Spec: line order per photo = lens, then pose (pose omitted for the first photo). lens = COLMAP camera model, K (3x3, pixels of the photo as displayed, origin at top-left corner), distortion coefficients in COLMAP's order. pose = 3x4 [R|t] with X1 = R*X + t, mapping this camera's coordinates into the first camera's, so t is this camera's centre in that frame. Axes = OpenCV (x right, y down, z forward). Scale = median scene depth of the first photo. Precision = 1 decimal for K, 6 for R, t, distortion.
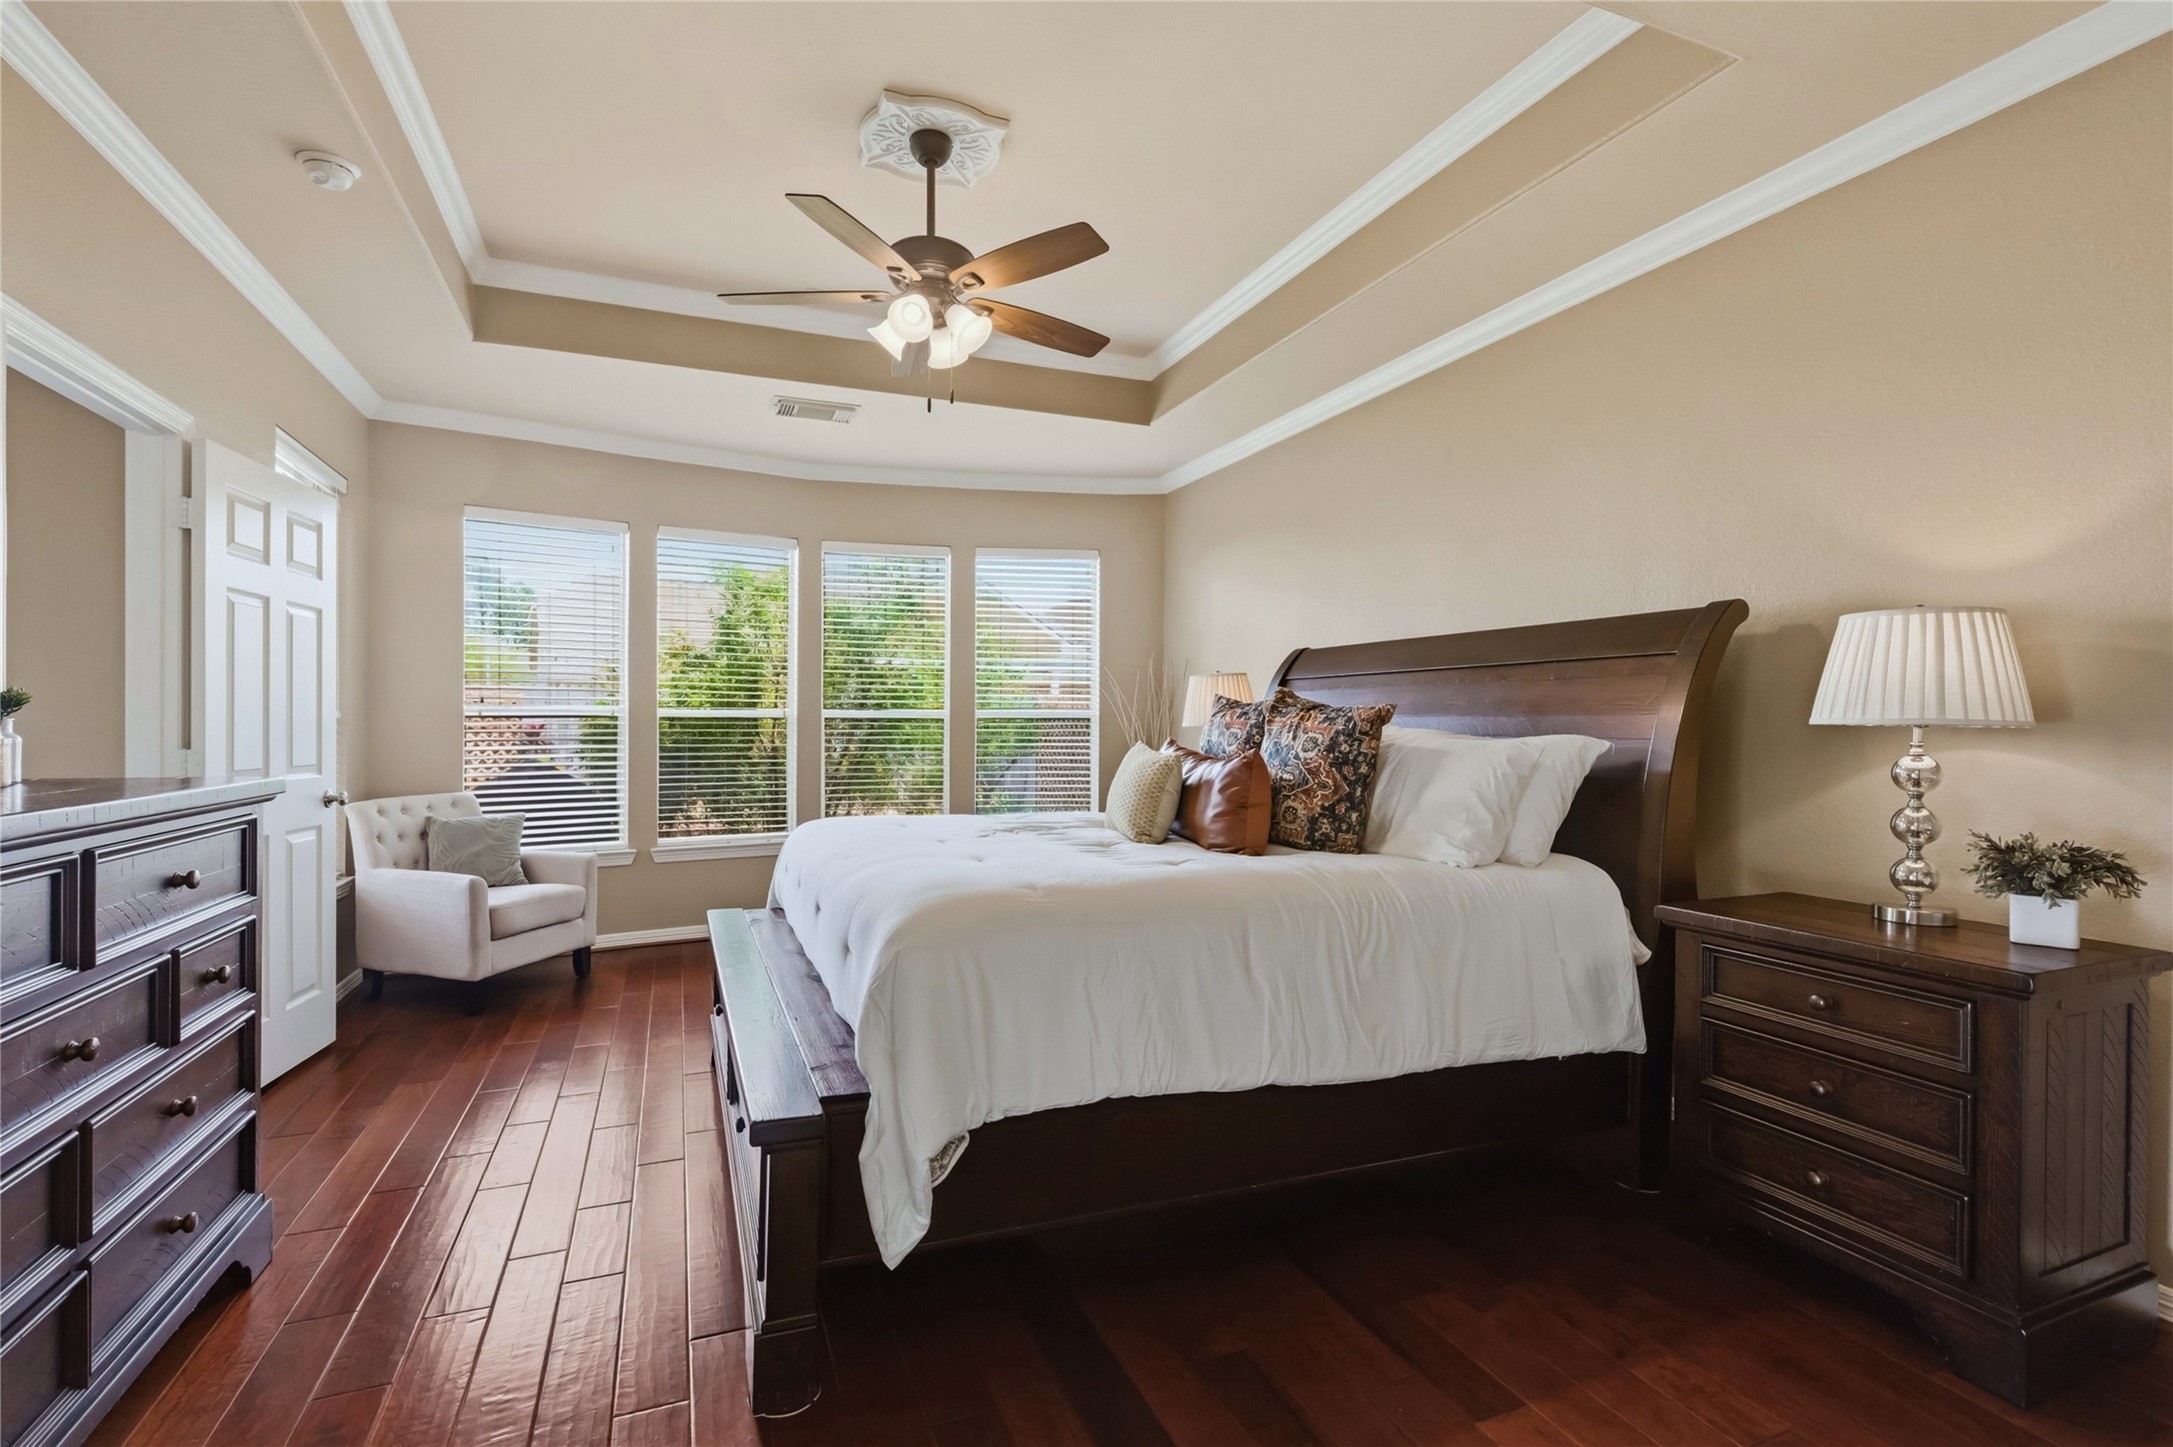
lens RADIAL K [[995.9, 0, 1072.7], [0, 995.9, 720.1], [0, 0, 1]] dist [-0.002335, 0.000388]
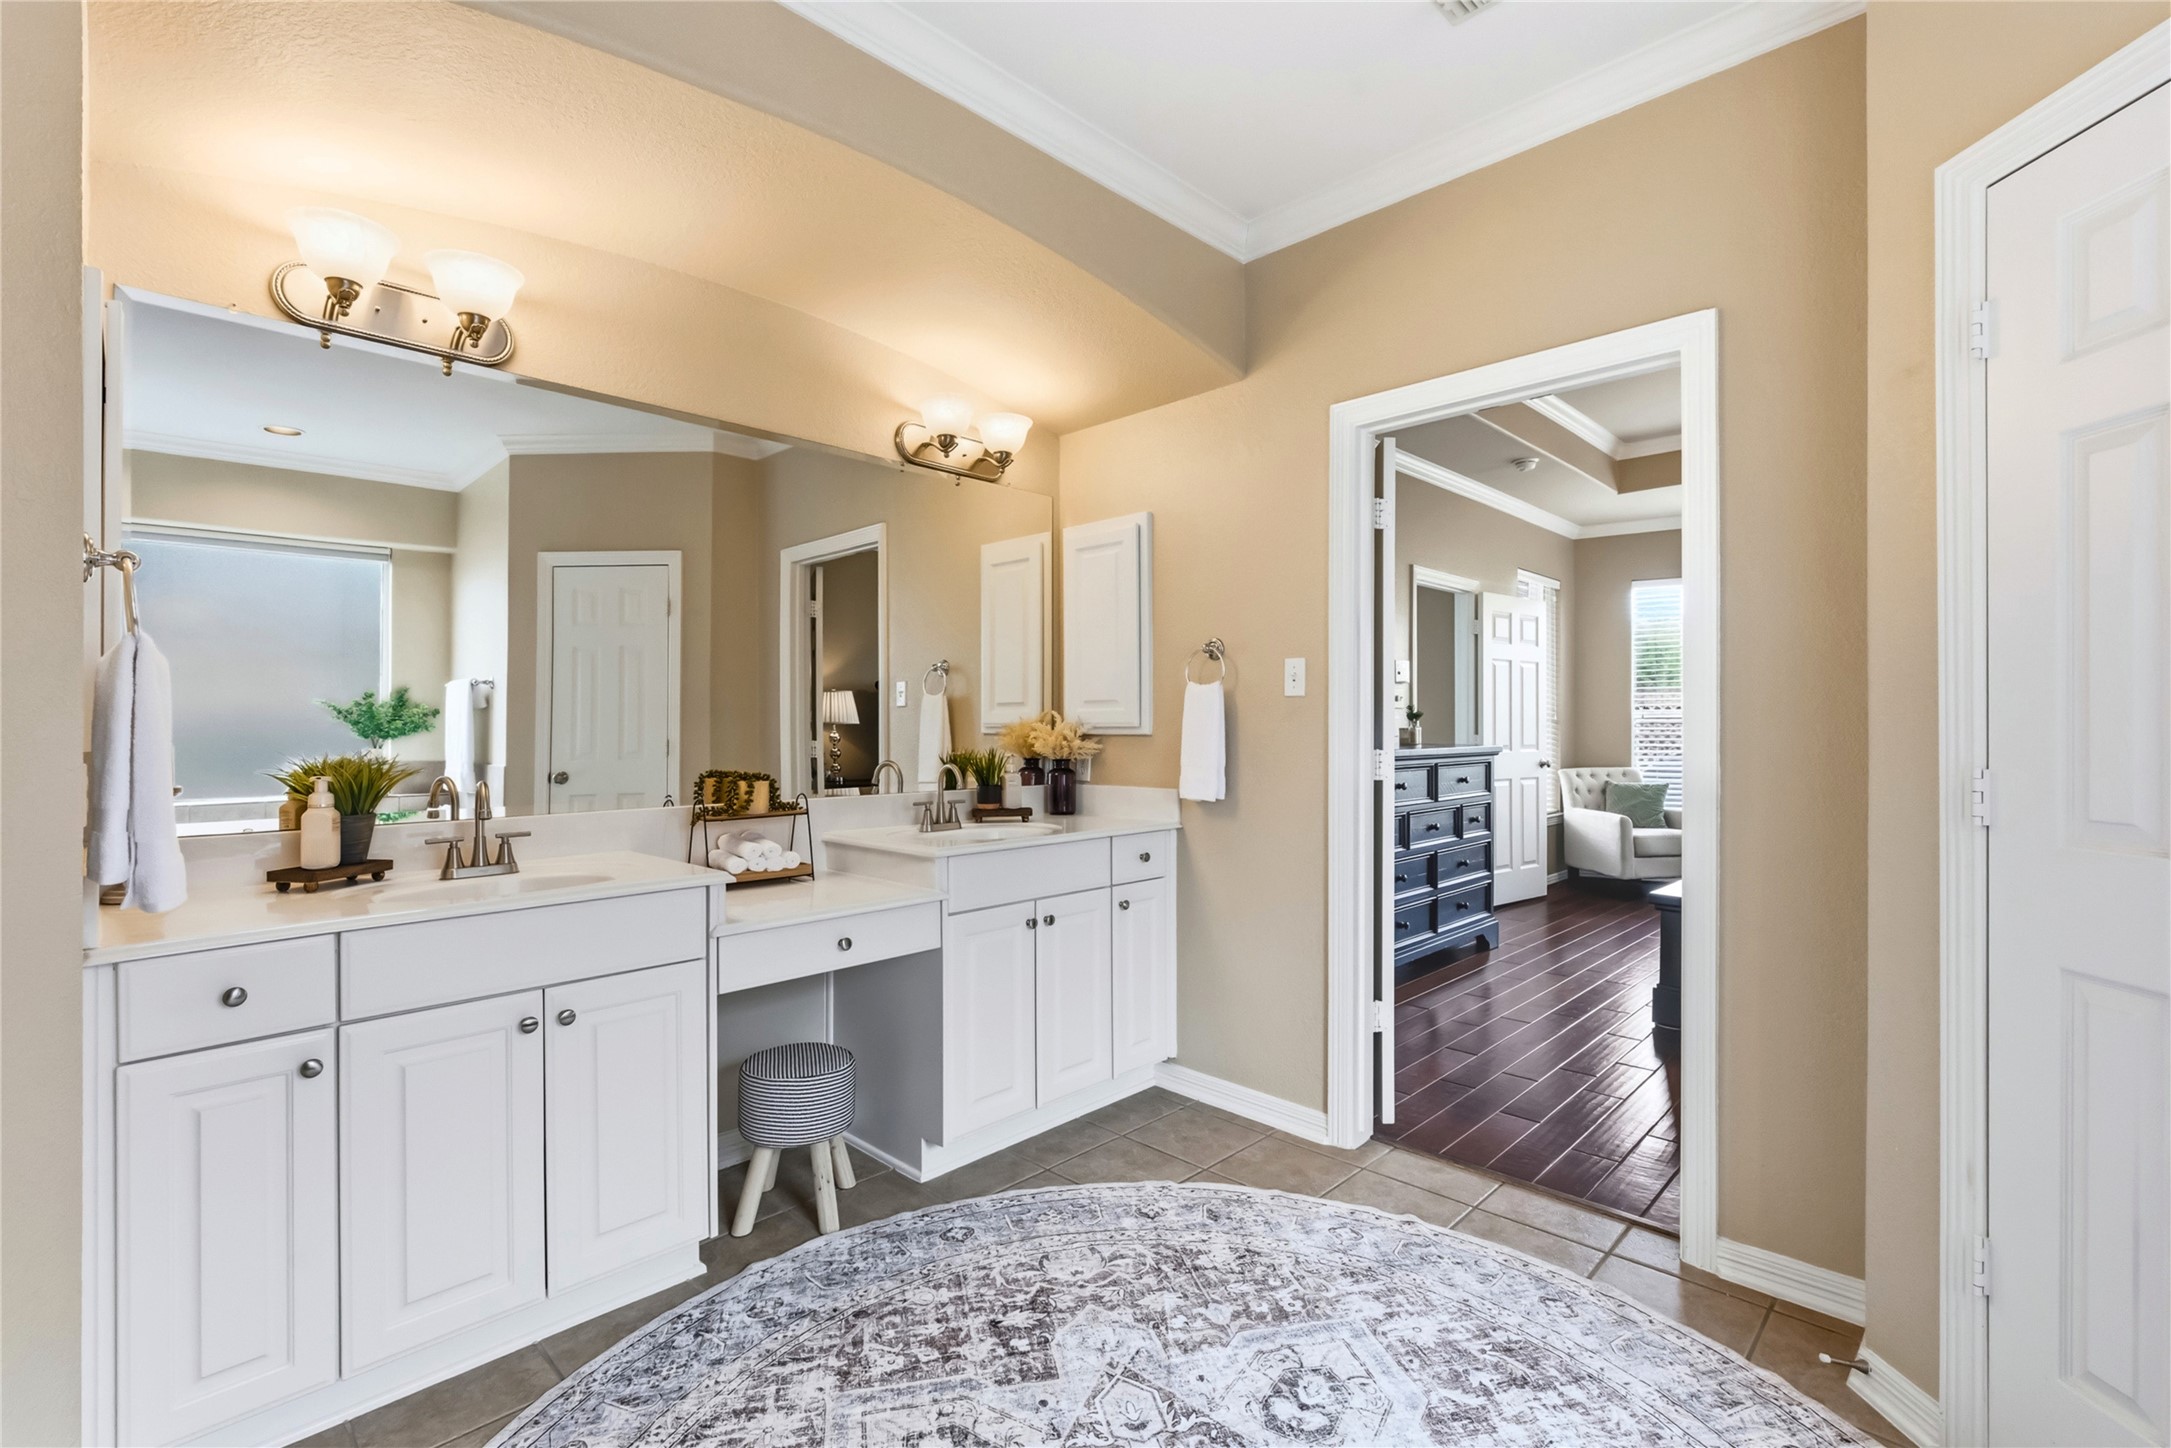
lens RADIAL K [[995.0, 0, 1067.1], [0, 995.0, 728.6], [0, 0, 1]] dist [-0.002335, 0.000388]
pose [[0.399978, 0.004898, -0.916512, 0.609089], [0.002759, 0.999975, 0.006548, -0.000714], [0.916520, -0.005148, 0.399955, -0.567574]]
